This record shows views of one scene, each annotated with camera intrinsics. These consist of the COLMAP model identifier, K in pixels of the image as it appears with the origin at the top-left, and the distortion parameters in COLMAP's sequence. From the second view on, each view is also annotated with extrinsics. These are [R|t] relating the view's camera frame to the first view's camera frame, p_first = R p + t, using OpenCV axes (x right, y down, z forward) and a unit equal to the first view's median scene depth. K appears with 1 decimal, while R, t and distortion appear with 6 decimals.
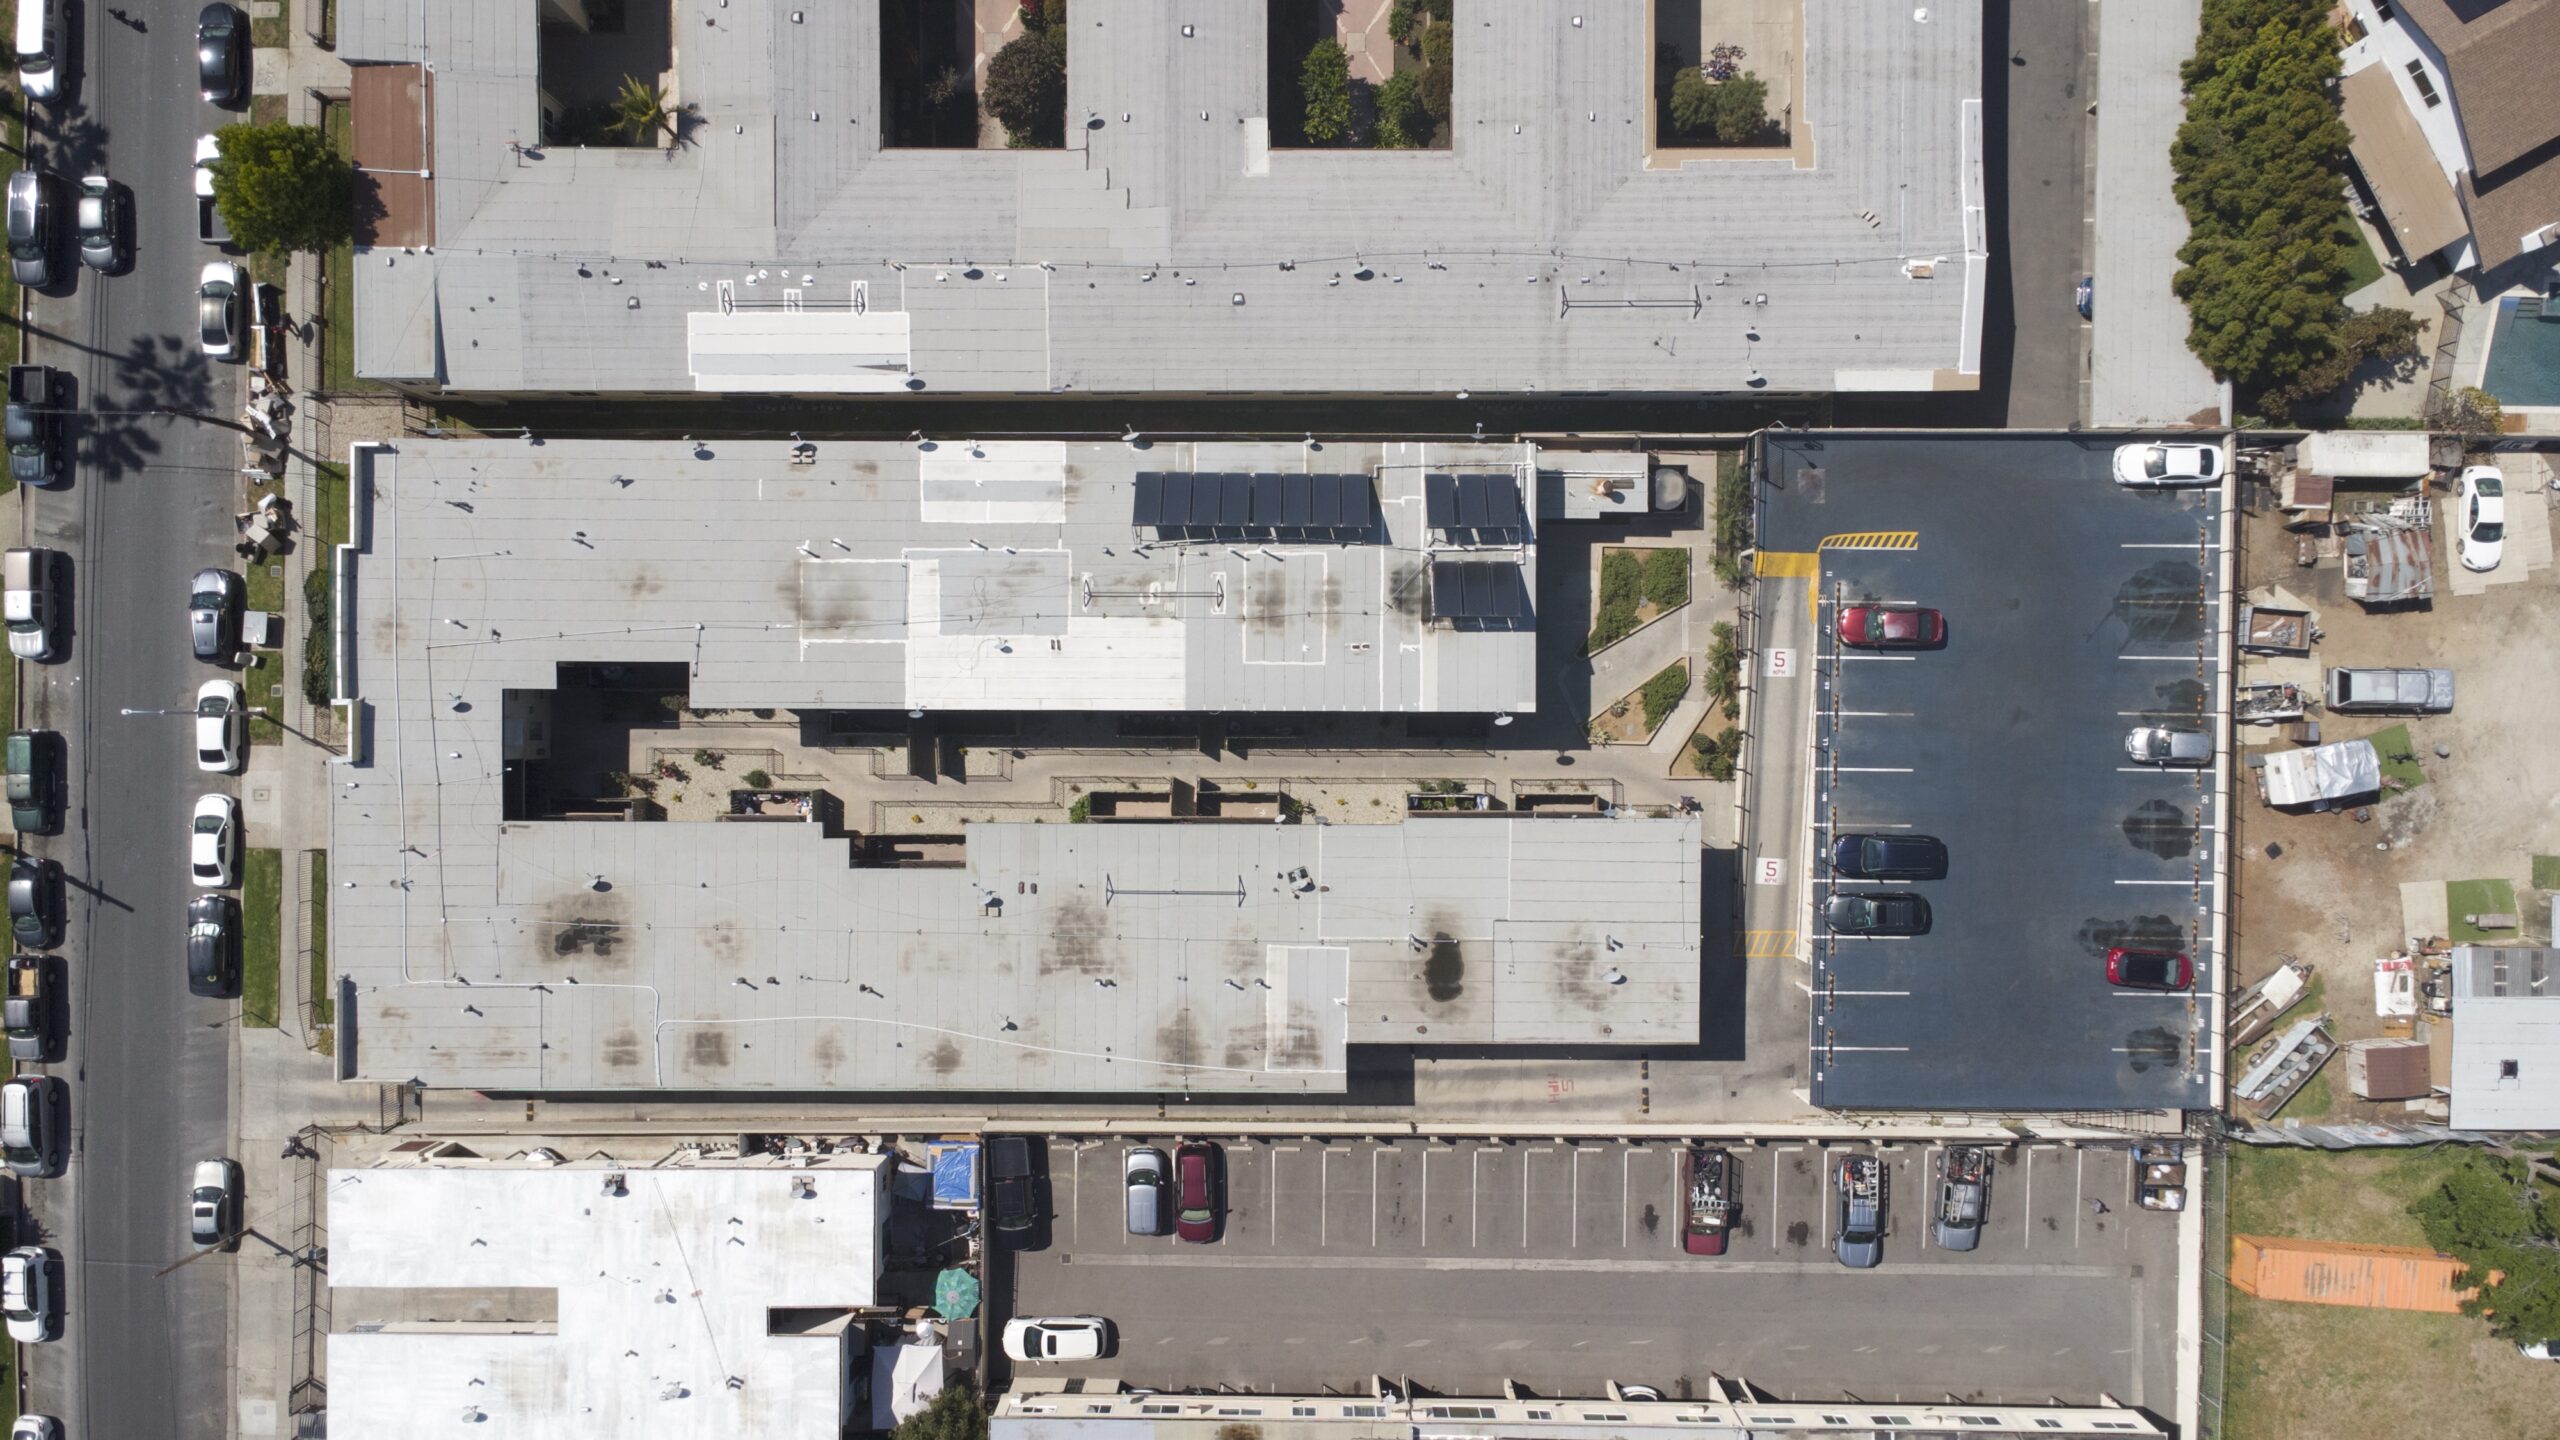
lens RADIAL K [[1844.3, 0, 1280.0], [0, 1844.3, 720.0], [0, 0, 1]] dist [0.034826, -0.046815]
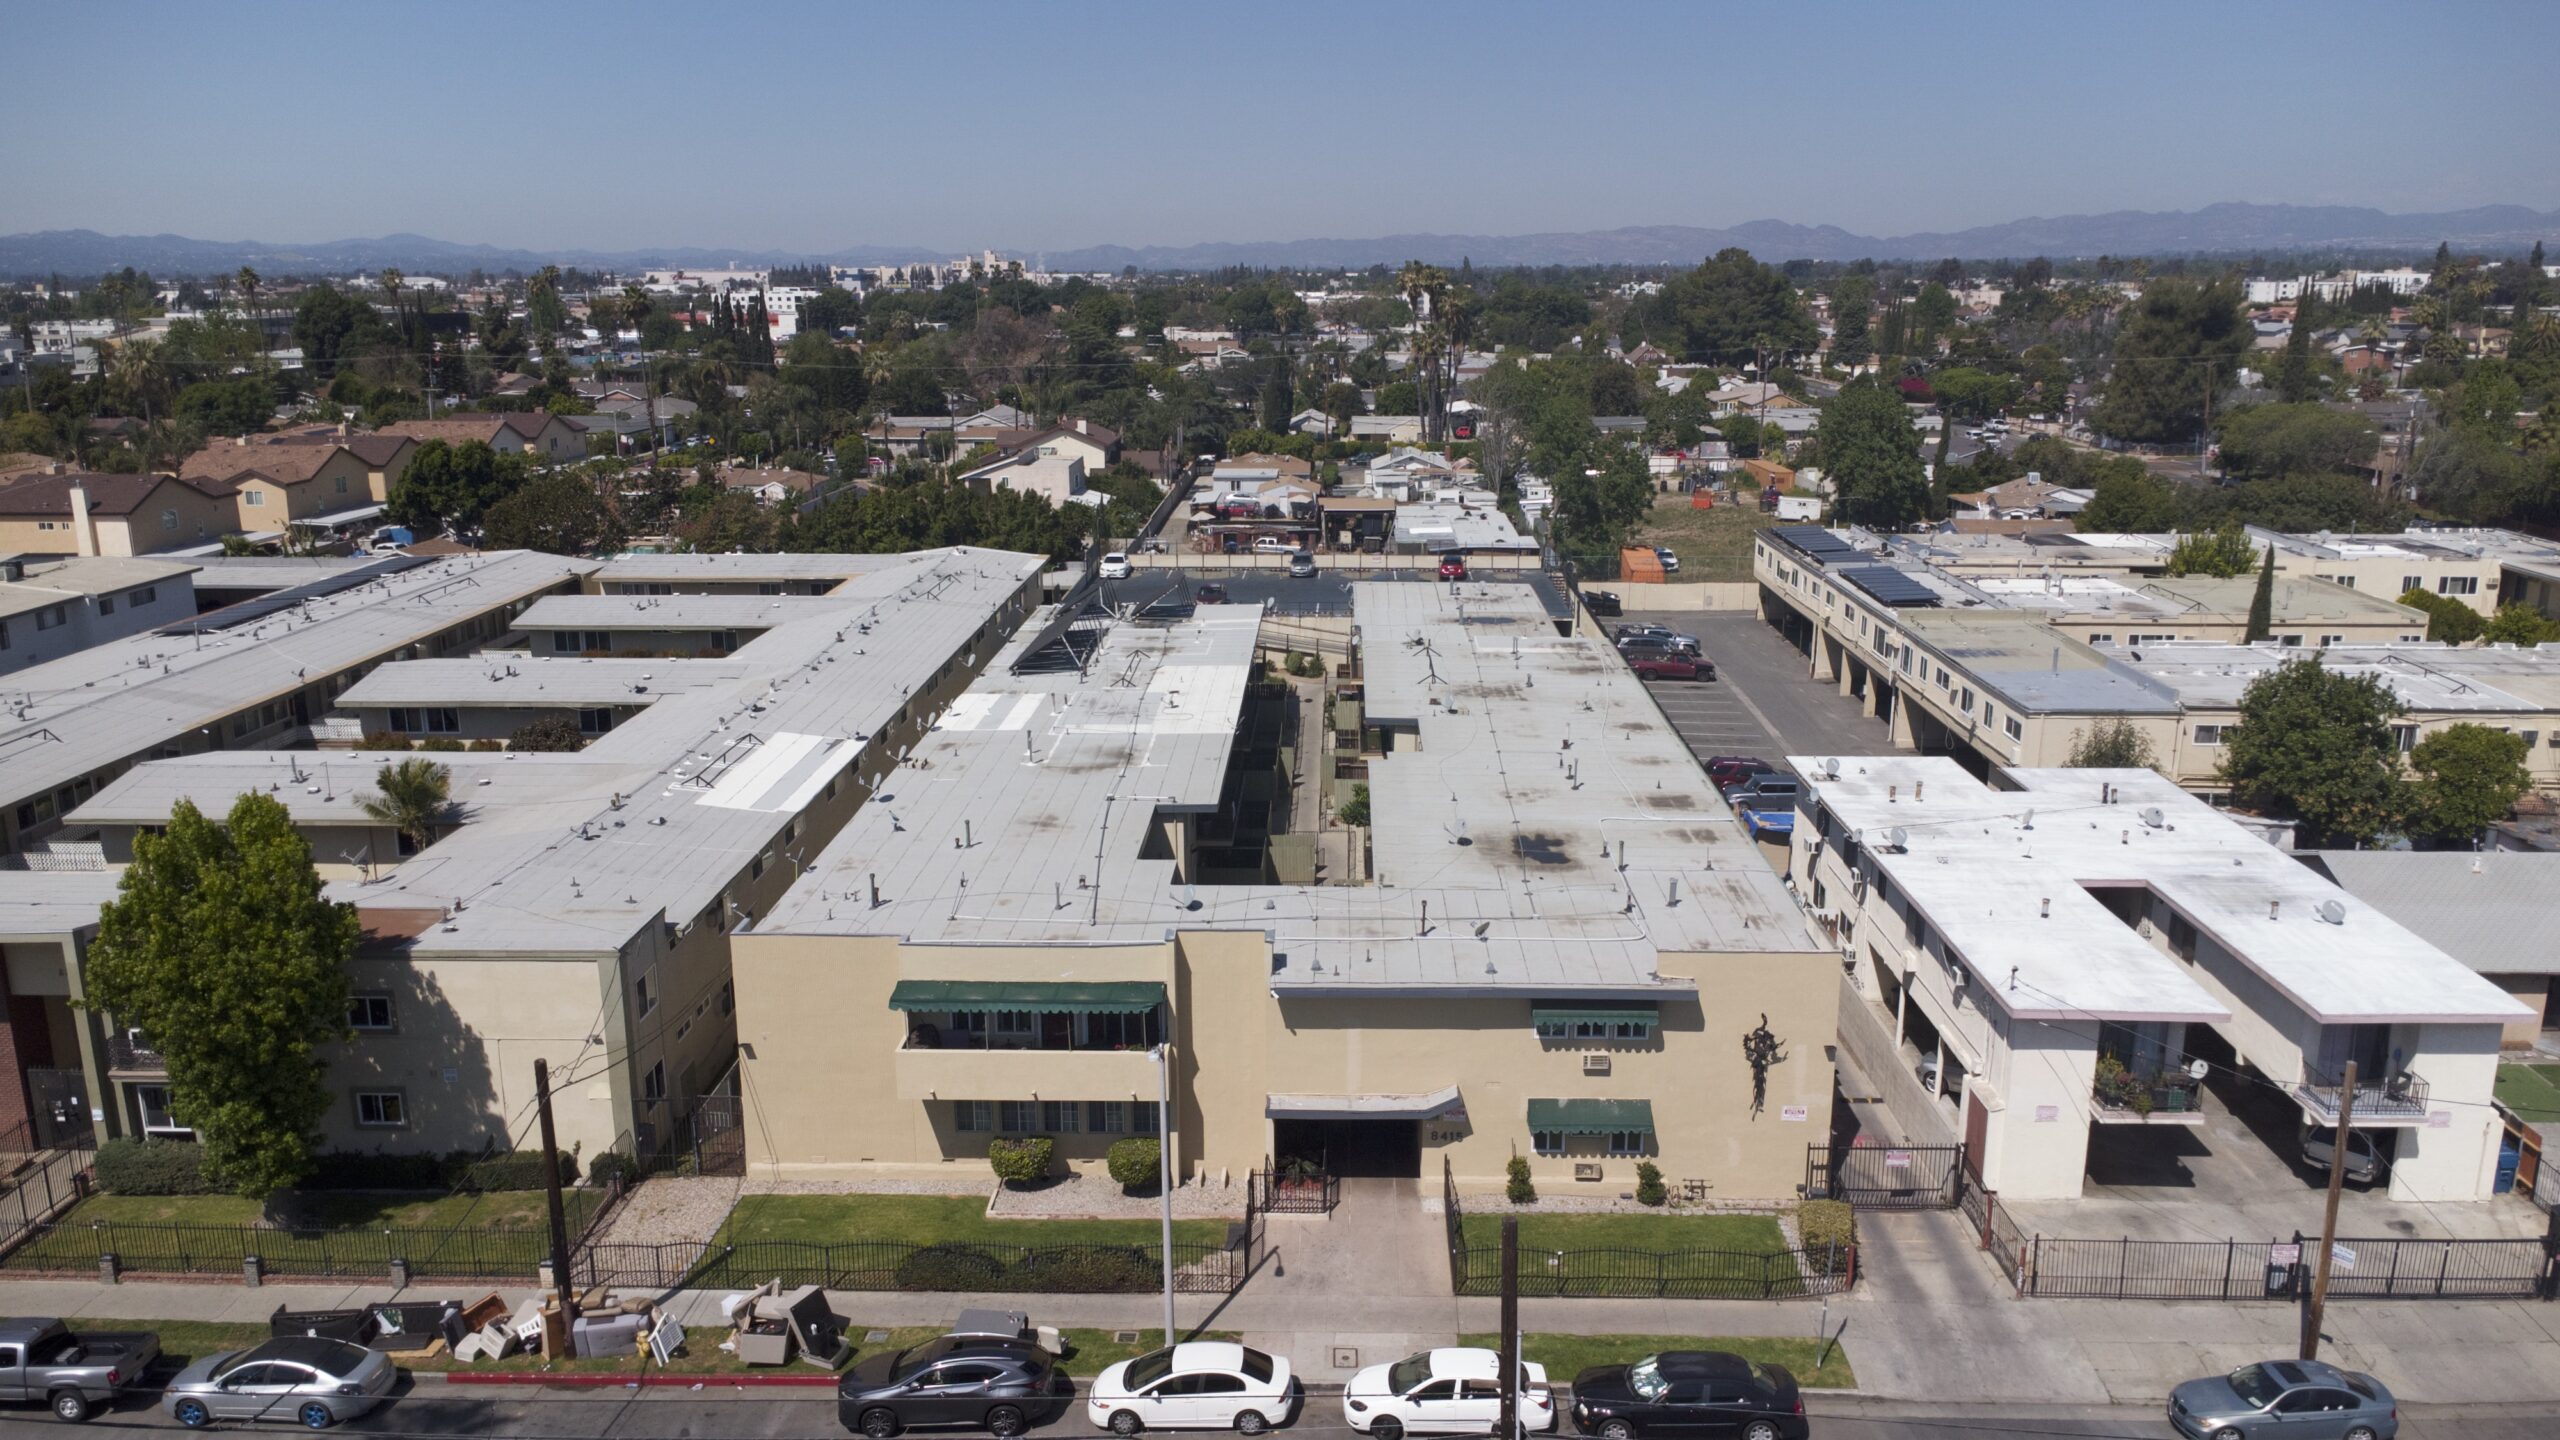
lens RADIAL K [[1844.3, 0, 1280.0], [0, 1844.3, 720.0], [0, 0, 1]] dist [0.034826, -0.046815]
pose [[0.025952, -0.224770, 0.974066, -1.037225], [0.999457, -0.013940, -0.029845, 0.041920], [0.020287, 0.974312, 0.224286, 0.797227]]
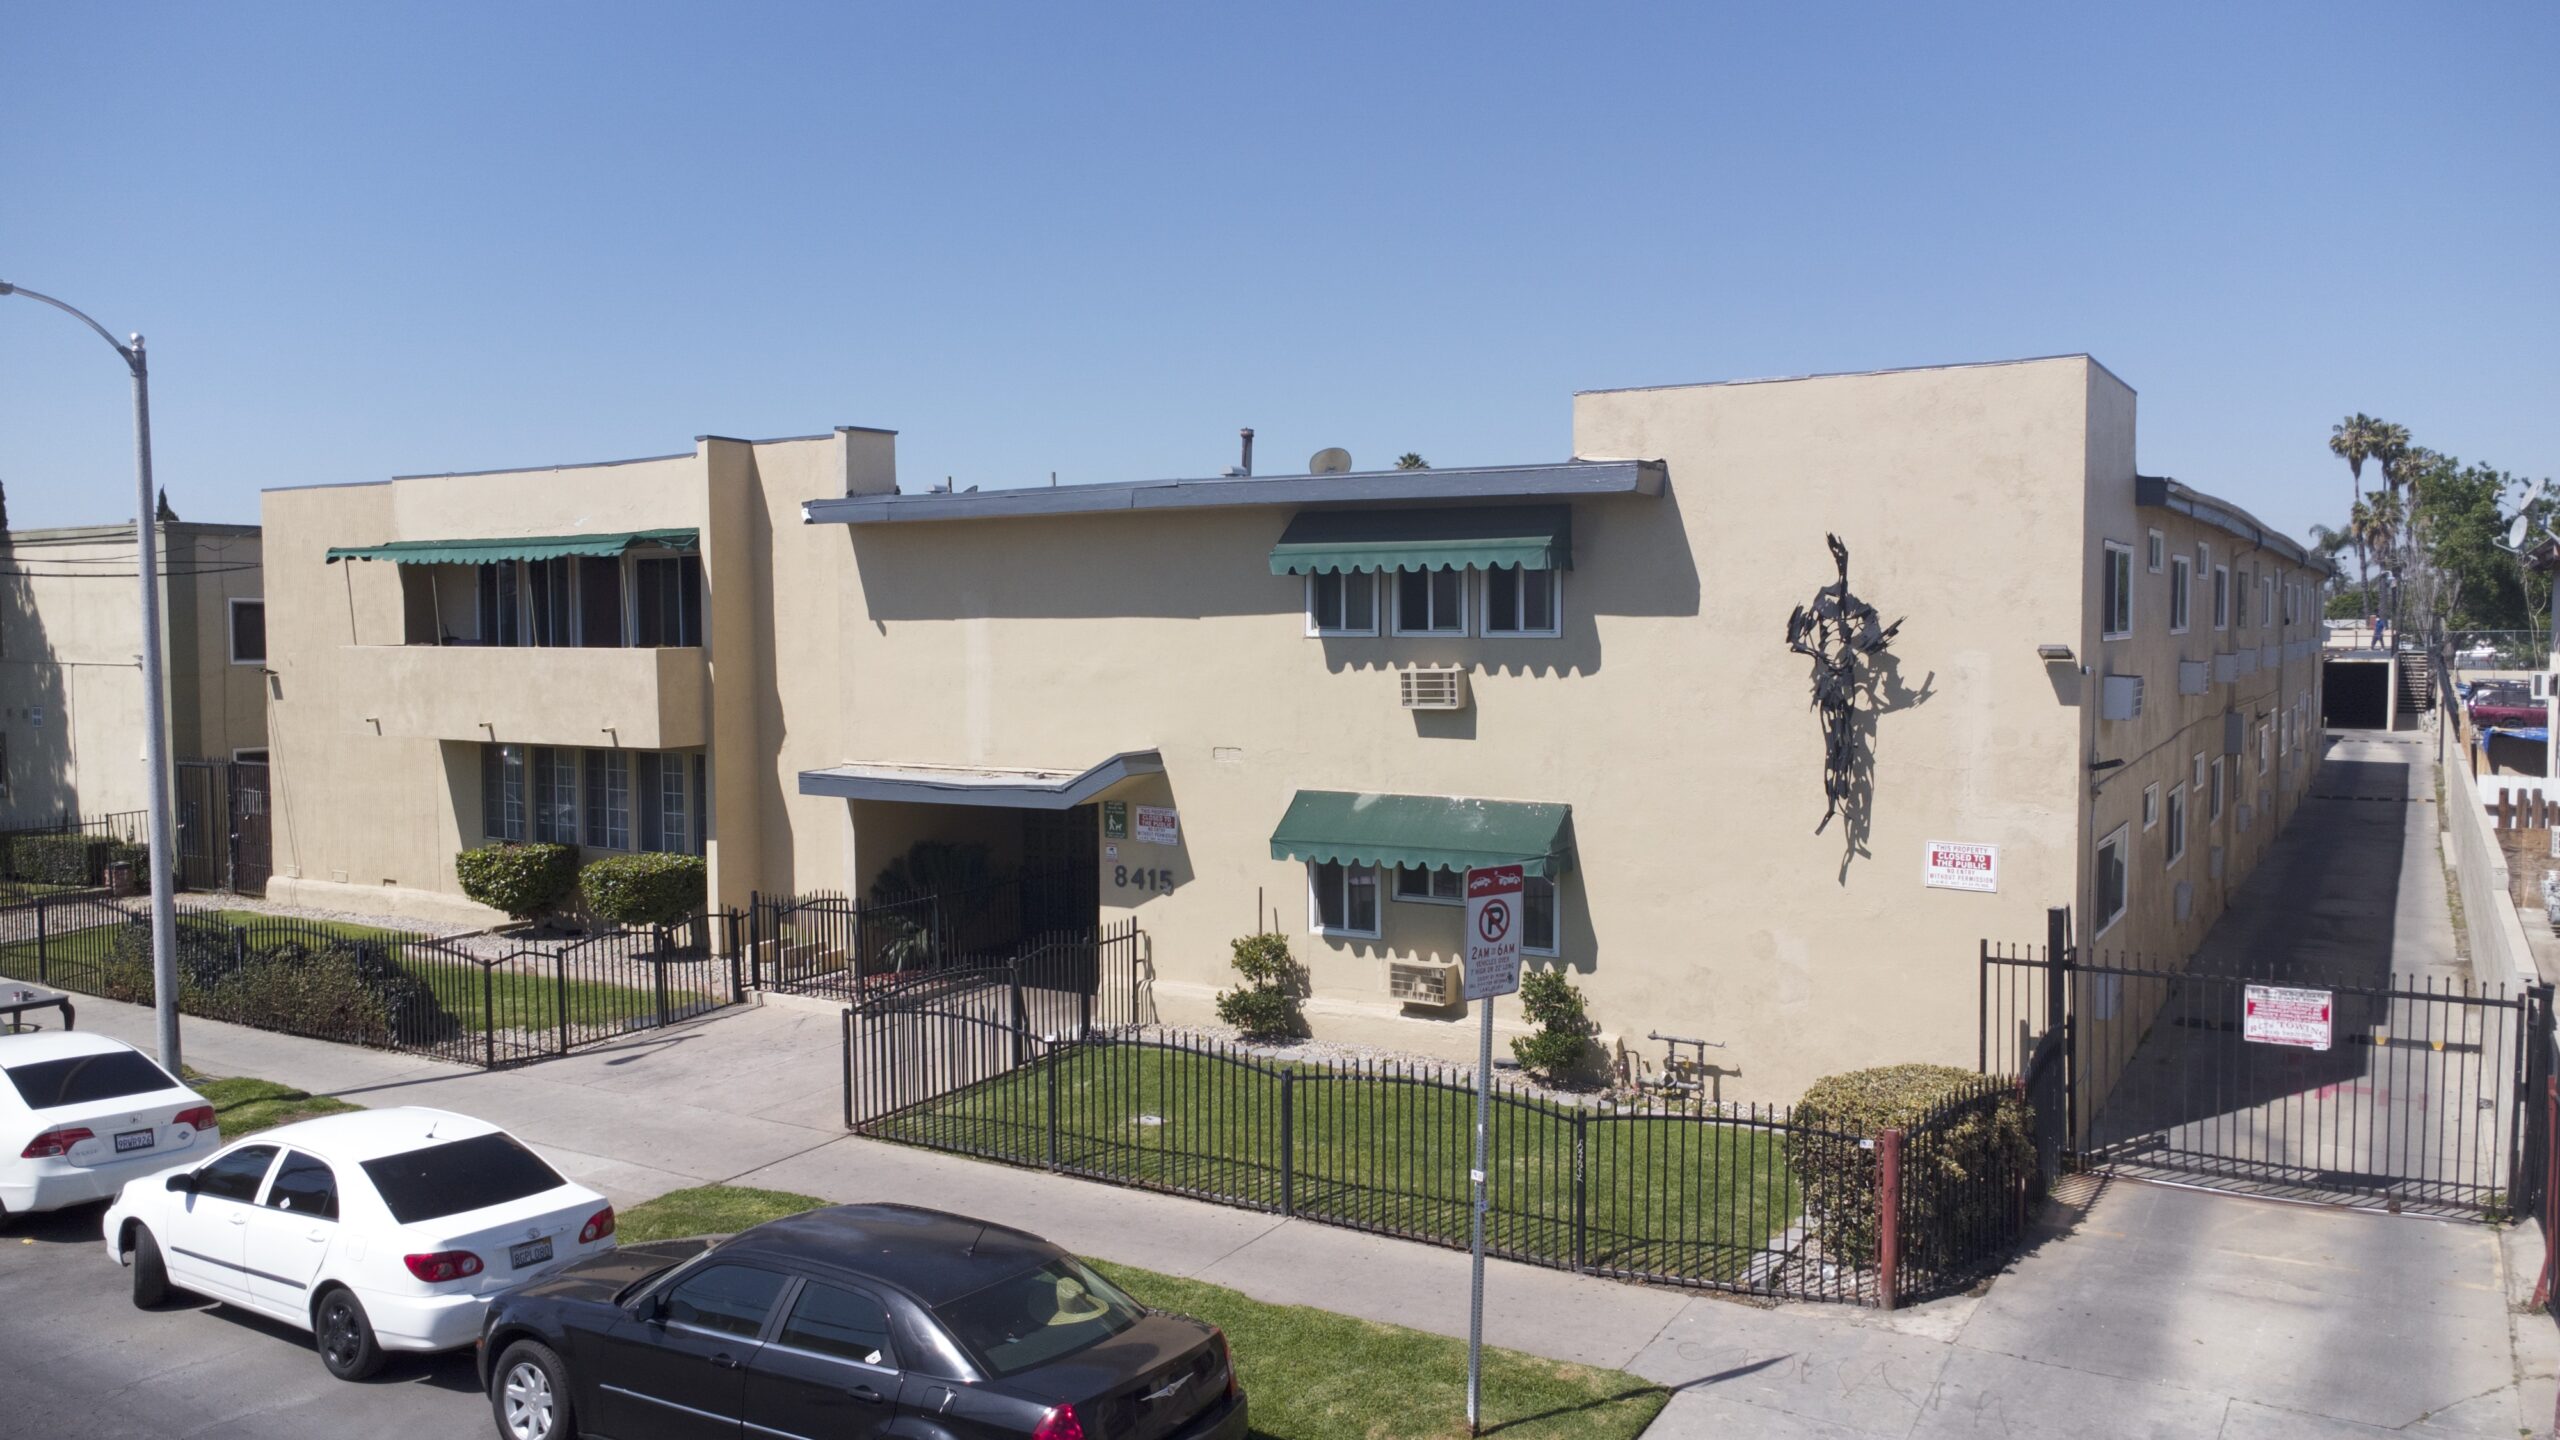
lens RADIAL K [[1844.3, 0, 1280.0], [0, 1844.3, 720.0], [0, 0, 1]] dist [0.034826, -0.046815]
pose [[0.512580, -0.039657, 0.857723, -0.708880], [0.858585, 0.012435, -0.512520, 0.220136], [0.009659, 0.999136, 0.040423, 1.022733]]
